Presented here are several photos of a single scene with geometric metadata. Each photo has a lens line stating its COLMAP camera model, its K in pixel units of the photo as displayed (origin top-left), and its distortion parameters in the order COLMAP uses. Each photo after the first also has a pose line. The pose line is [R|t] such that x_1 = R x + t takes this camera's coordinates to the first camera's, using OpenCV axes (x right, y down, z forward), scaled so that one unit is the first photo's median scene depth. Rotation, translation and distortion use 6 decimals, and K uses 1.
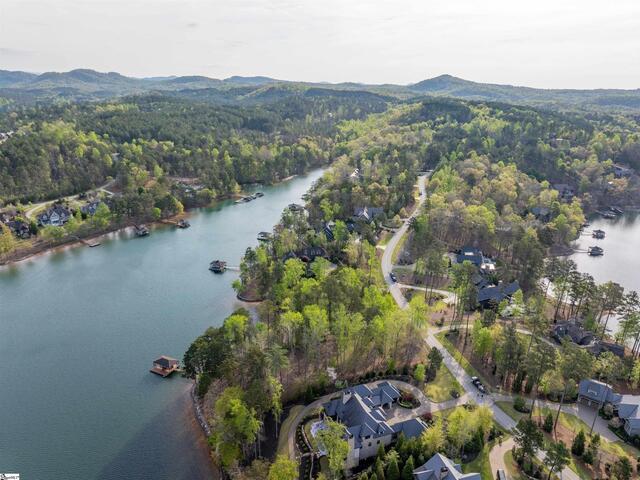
lens RADIAL K [[453.3, 0, 322.8], [0, 453.3, 238.1], [0, 0, 1]] dist [-0.033775, -0.002944]
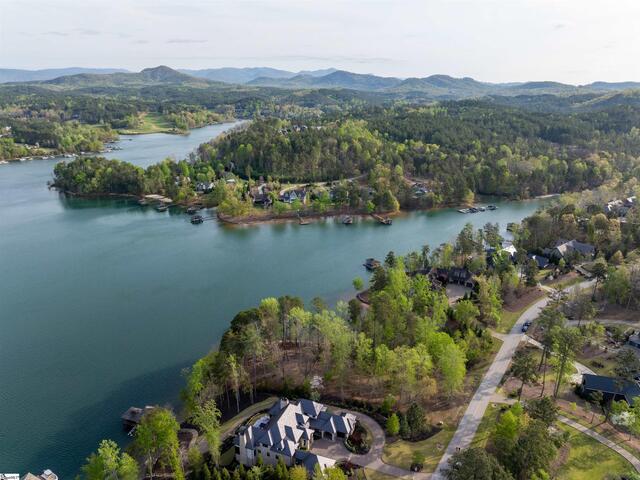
lens RADIAL K [[453.3, 0, 322.8], [0, 453.3, 238.1], [0, 0, 1]] dist [-0.033775, -0.002944]
pose [[0.746917, 0.200610, -0.633932, 0.211550], [-0.207577, 0.976102, 0.064318, -0.025131], [0.631685, 0.083550, 0.770710, 0.084704]]
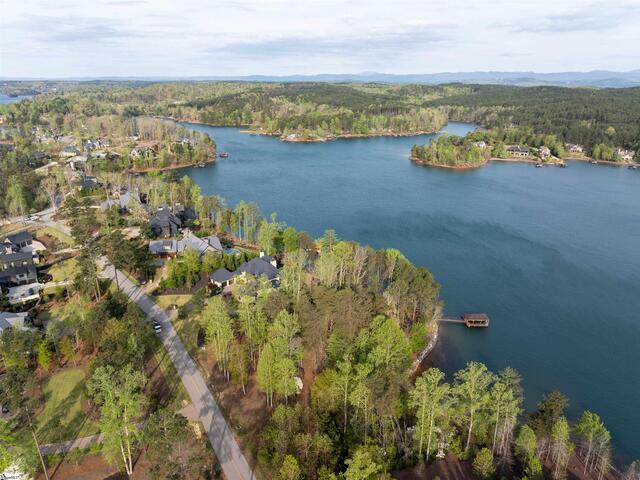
lens RADIAL K [[457.3, 0, 321.7], [0, 457.3, 223.3], [0, 0, 1]] dist [-0.045343, 0.009240]
pose [[-0.922423, 0.081001, -0.377591, 0.133711], [-0.153537, 0.820234, 0.551037, -0.160156], [0.354348, 0.566263, -0.744166, 0.626468]]
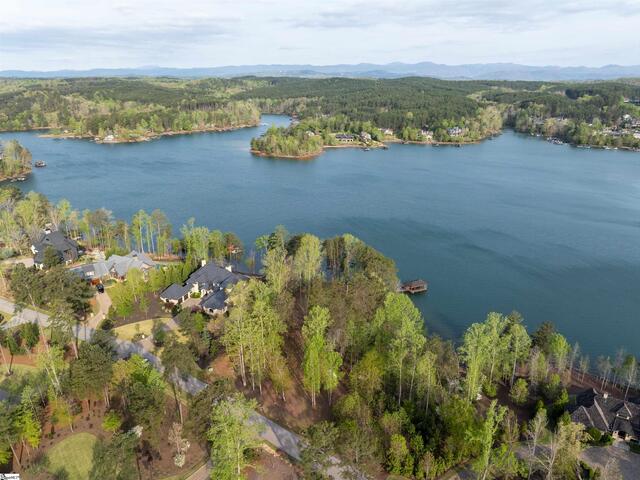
lens RADIAL K [[457.3, 0, 321.7], [0, 457.3, 223.3], [0, 0, 1]] dist [-0.045343, 0.009240]
pose [[-0.667982, 0.198161, -0.717309, 0.243694], [-0.258640, 0.841987, 0.473459, -0.134628], [0.697786, 0.501787, -0.511180, 0.558915]]
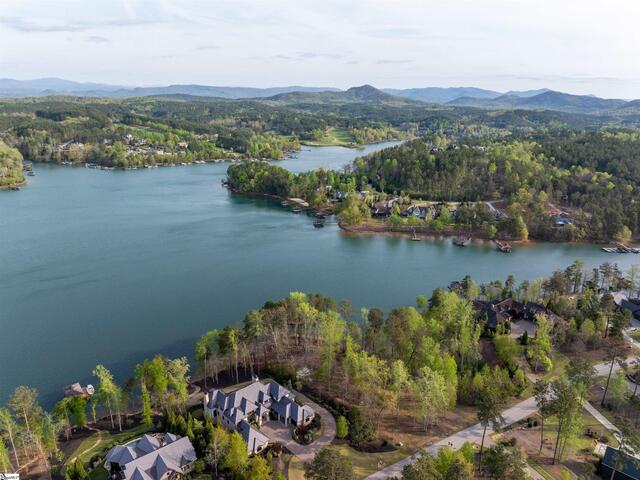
lens RADIAL K [[453.3, 0, 322.8], [0, 453.3, 238.1], [0, 0, 1]] dist [-0.033775, -0.002944]
pose [[0.405022, 0.251282, -0.879099, 0.313515], [-0.301227, 0.944485, 0.131189, -0.051448], [0.863261, 0.211674, 0.458230, 0.180986]]
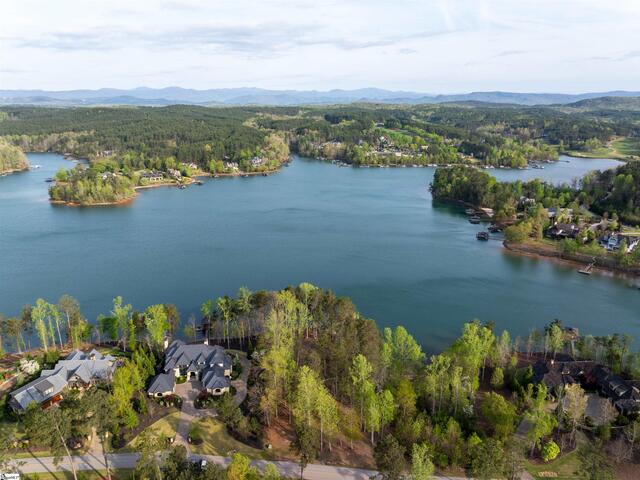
lens RADIAL K [[453.3, 0, 322.8], [0, 453.3, 238.1], [0, 0, 1]] dist [-0.033775, -0.002944]
pose [[-0.208752, 0.254385, -0.944305, 0.334947], [-0.320033, 0.894644, 0.311755, -0.118884], [0.924122, 0.367288, -0.105347, 0.415328]]
